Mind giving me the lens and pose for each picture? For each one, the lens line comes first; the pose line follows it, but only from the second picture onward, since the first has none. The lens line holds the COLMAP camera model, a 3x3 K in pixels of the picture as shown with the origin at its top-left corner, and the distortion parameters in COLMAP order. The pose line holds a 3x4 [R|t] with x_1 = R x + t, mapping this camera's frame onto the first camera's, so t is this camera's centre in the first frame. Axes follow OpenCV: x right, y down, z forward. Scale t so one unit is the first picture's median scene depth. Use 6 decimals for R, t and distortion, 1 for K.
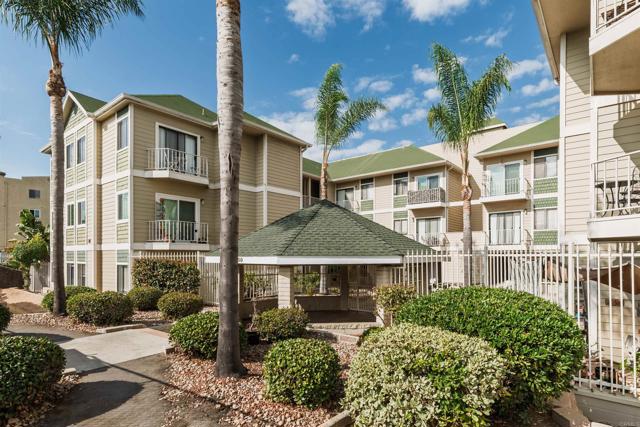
lens RADIAL K [[333.9, 0, 320.3], [0, 333.9, 253.7], [0, 0, 1]] dist [0.010175, 0.000411]
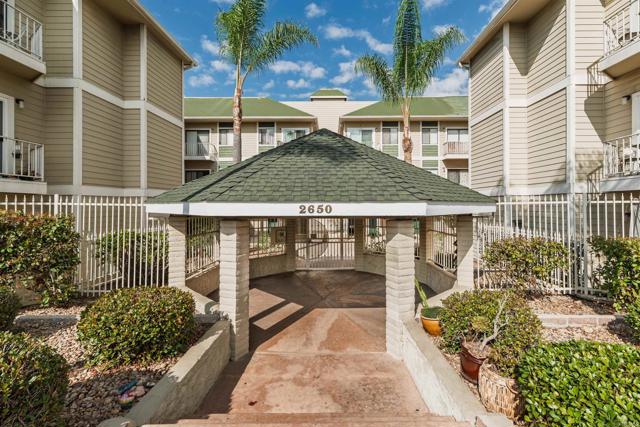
lens RADIAL K [[287.3, 0, 321.8], [0, 287.3, 201.7], [0, 0, 1]] dist [0.001281, 0.000226]
pose [[0.787527, 0.006124, 0.616250, -0.236156], [-0.003494, 0.999979, -0.005472, 0.004092], [-0.616271, 0.002156, 0.787531, 0.306916]]
